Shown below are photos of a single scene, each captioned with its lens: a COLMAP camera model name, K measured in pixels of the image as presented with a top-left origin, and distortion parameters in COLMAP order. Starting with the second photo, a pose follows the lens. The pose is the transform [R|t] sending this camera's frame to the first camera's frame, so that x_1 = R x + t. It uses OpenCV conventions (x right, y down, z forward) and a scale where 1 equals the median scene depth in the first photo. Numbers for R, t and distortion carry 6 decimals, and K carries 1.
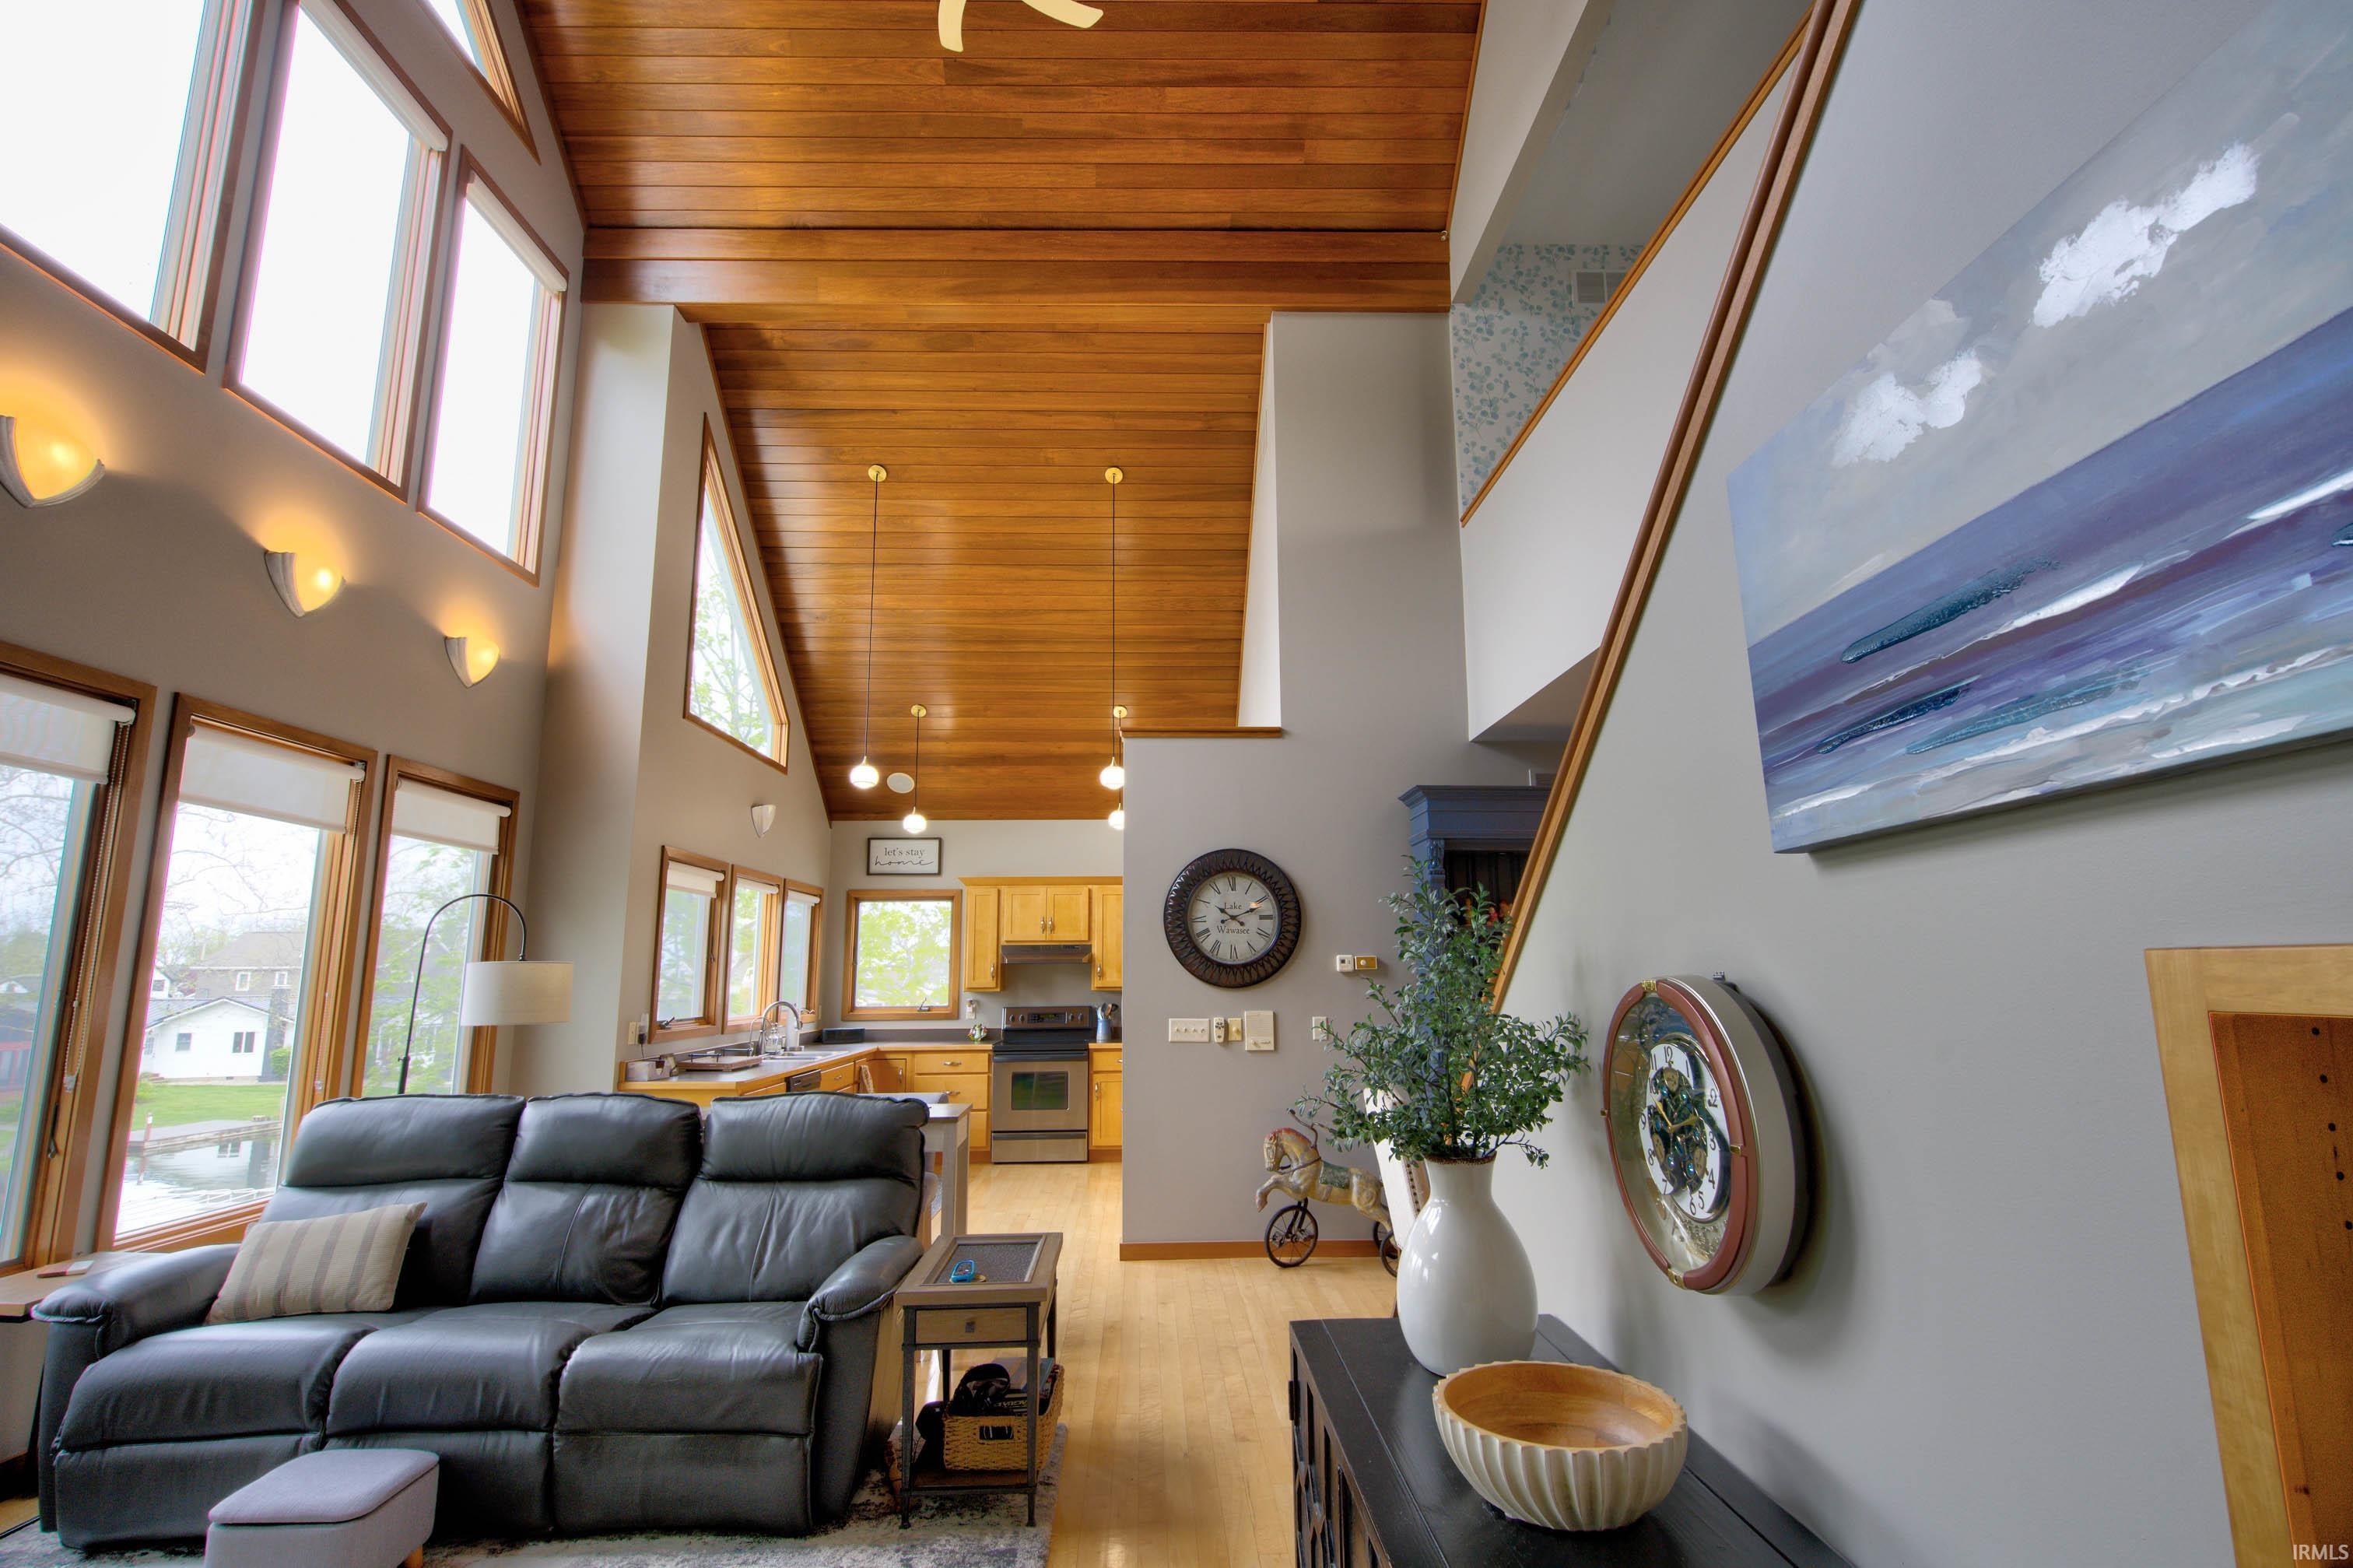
lens RADIAL K [[1095.1, 0, 1185.0], [0, 1095.1, 784.6], [0, 0, 1]] dist [0.003297, -0.001153]
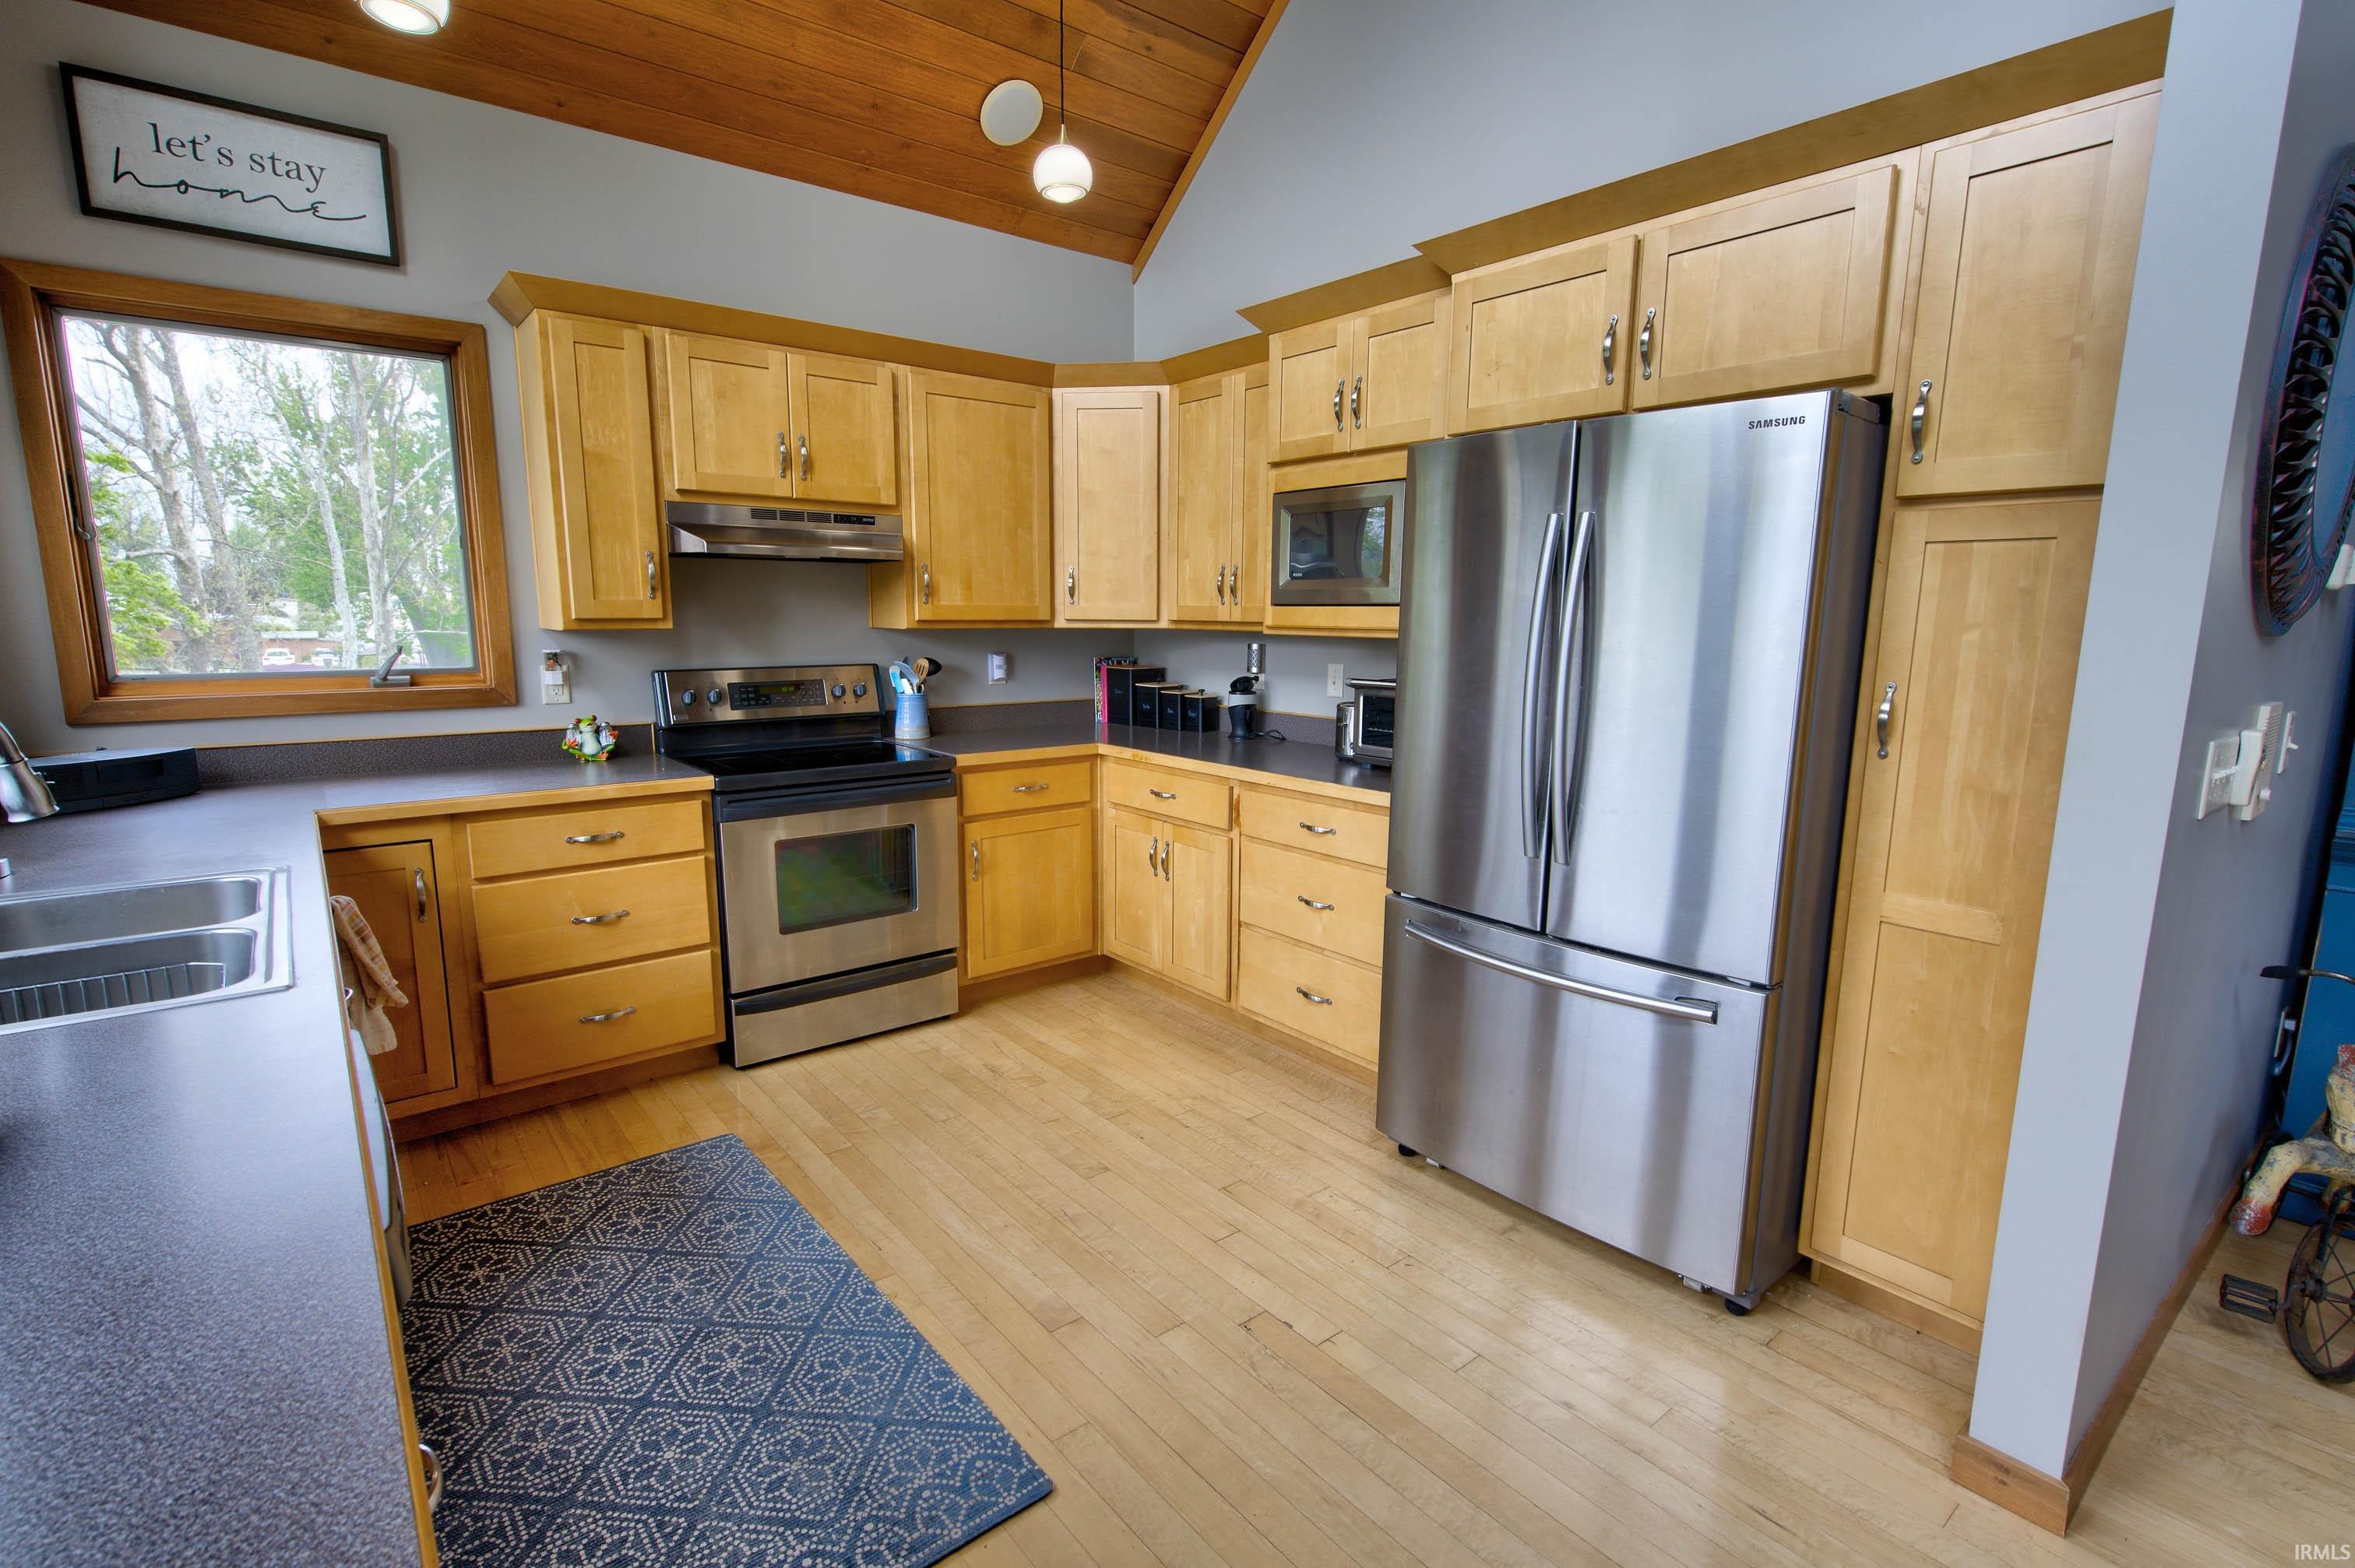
lens RADIAL K [[1095.8, 0, 1188.9], [0, 1095.8, 786.8], [0, 0, 1]] dist [0.003297, -0.001153]
pose [[0.795710, -0.083436, 0.599904, -0.254097], [-0.118406, 0.949926, 0.289171, 0.110817], [-0.593991, -0.301129, 0.745986, 0.600052]]
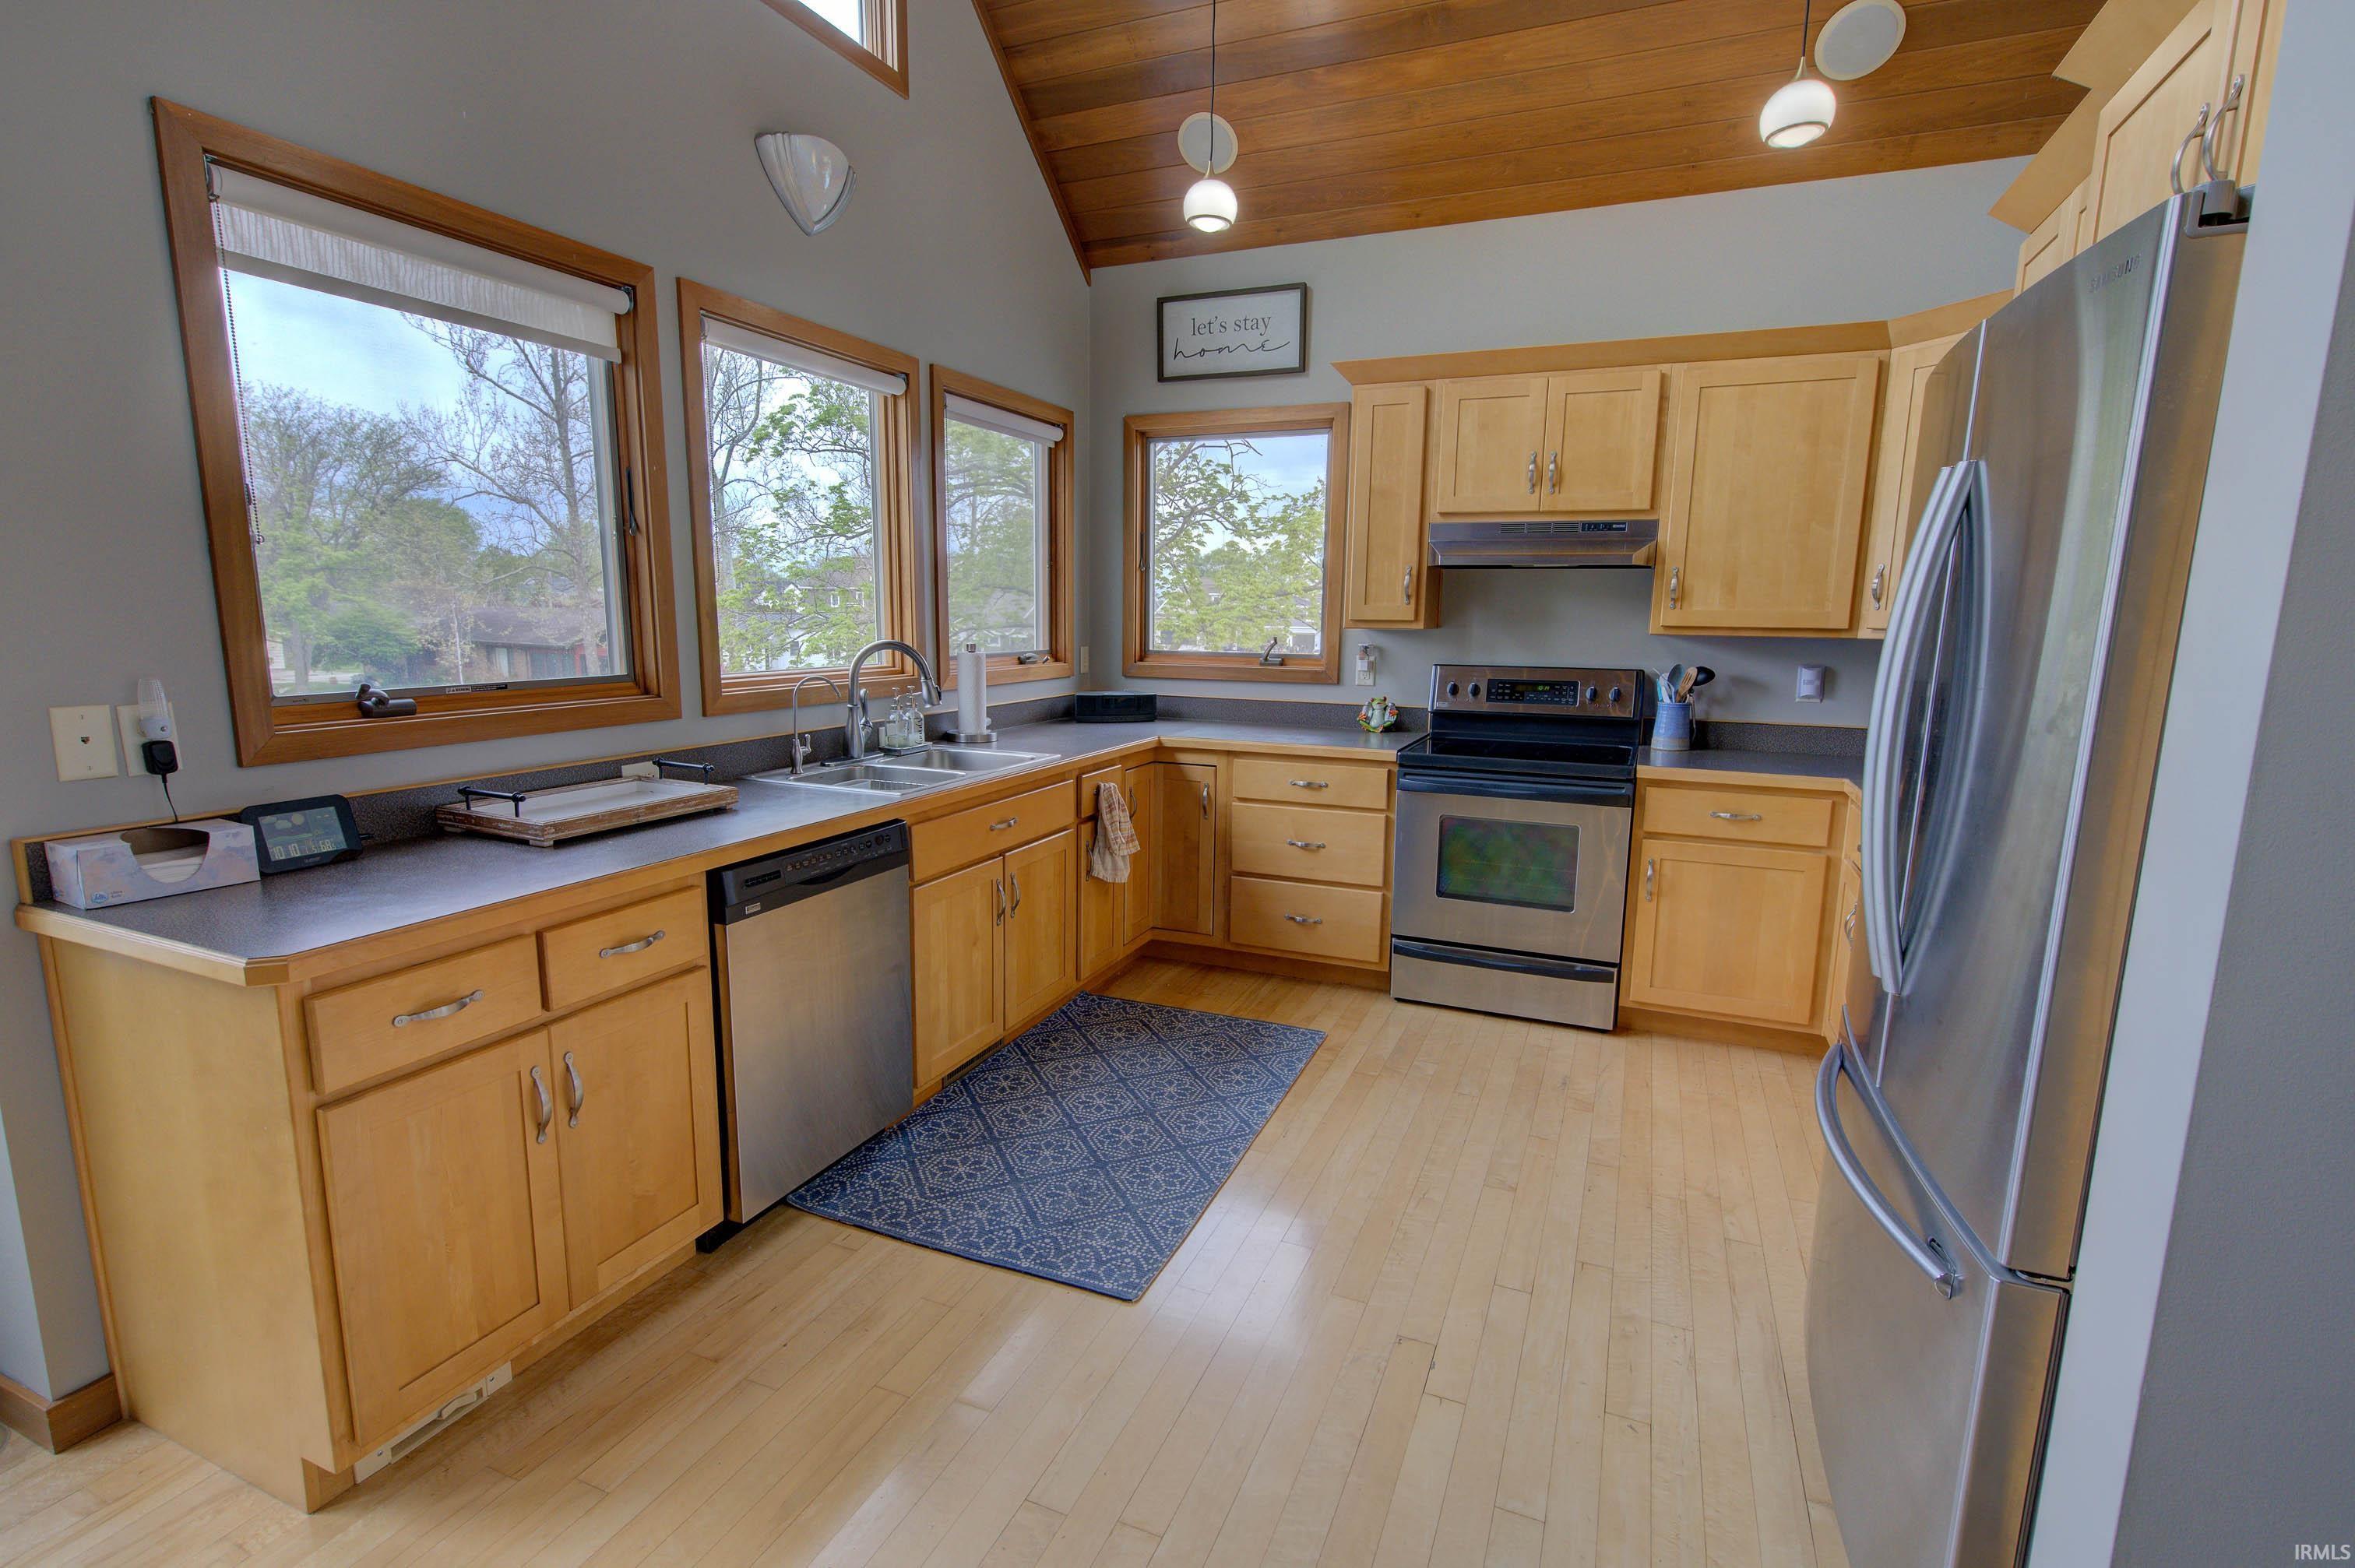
lens RADIAL K [[1095.8, 0, 1172.2], [0, 1095.8, 792.4], [0, 0, 1]] dist [0.003297, -0.001153]
pose [[0.904745, 0.091356, -0.416041, -0.069881], [0.052861, 0.945098, 0.322484, 0.101480], [0.422660, -0.313758, 0.850244, 0.552887]]
